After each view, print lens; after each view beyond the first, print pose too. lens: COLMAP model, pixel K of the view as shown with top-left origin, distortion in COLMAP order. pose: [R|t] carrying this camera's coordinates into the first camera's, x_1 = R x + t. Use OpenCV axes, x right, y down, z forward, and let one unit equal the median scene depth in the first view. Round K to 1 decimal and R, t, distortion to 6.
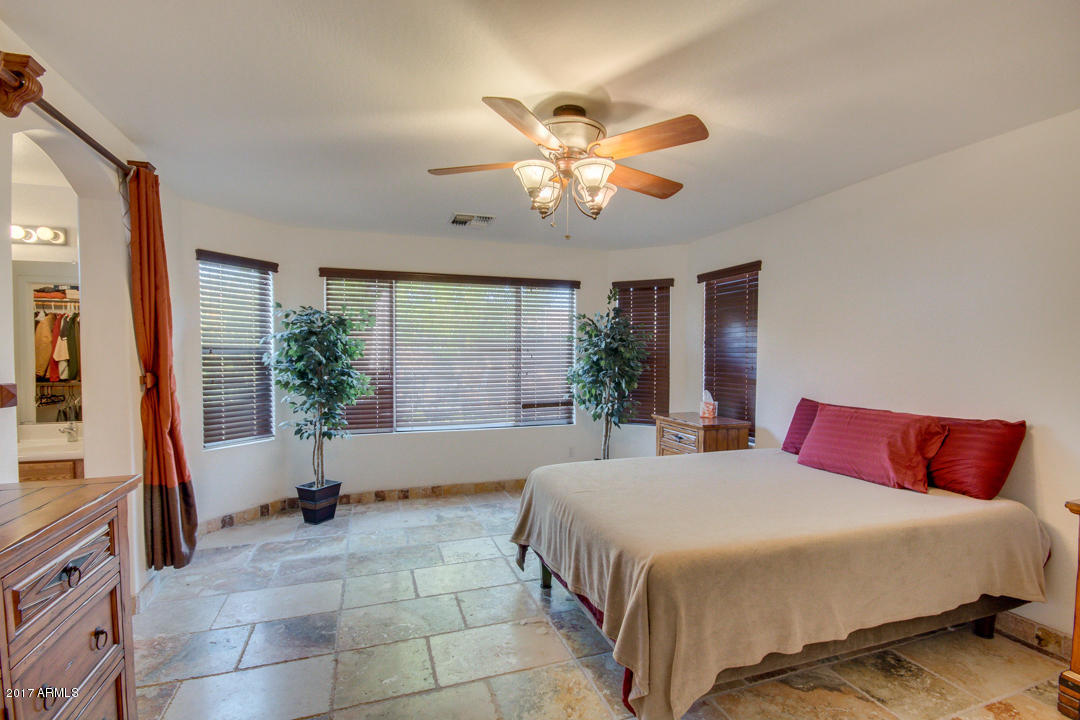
lens RADIAL K [[501.9, 0, 544.0], [0, 501.9, 370.7], [0, 0, 1]] dist [-0.001563, -0.000838]
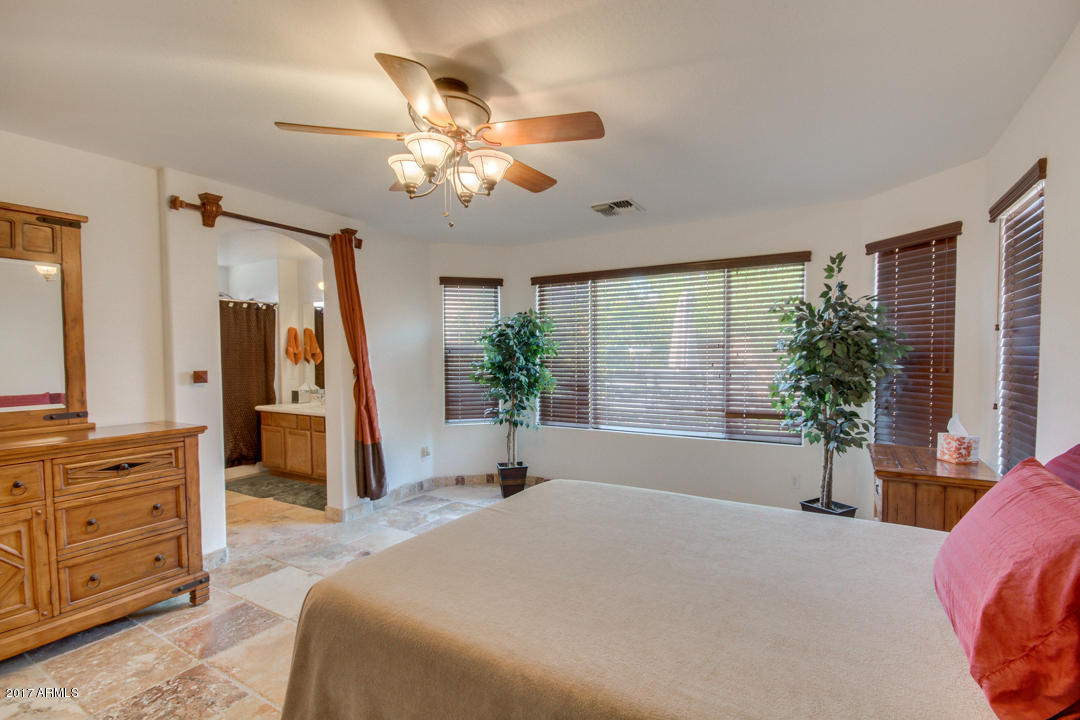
lens RADIAL K [[512.6, 0, 540.0], [0, 512.6, 360.0], [0, 0, 1]] dist [-0.002579, -0.001107]
pose [[0.630691, 0.007801, -0.775995, 0.463768], [-0.013873, 0.999903, -0.001224, -0.014847], [0.775910, 0.011538, 0.630738, 0.265614]]
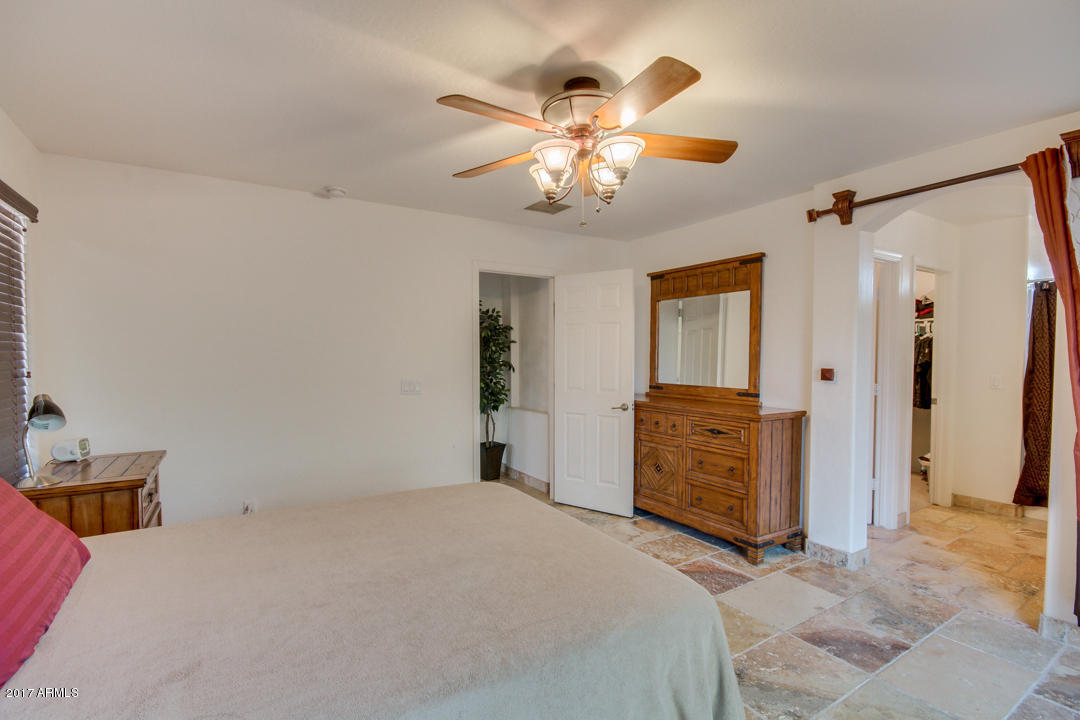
lens RADIAL K [[492.7, 0, 540.0], [0, 492.7, 360.0], [0, 0, 1]] dist [0.002516, 0.000287]
pose [[-0.980711, 0.006383, -0.195358, 0.163635], [-0.001011, 0.999288, 0.037726, -0.032759], [0.195460, 0.037196, -0.980006, 0.957334]]
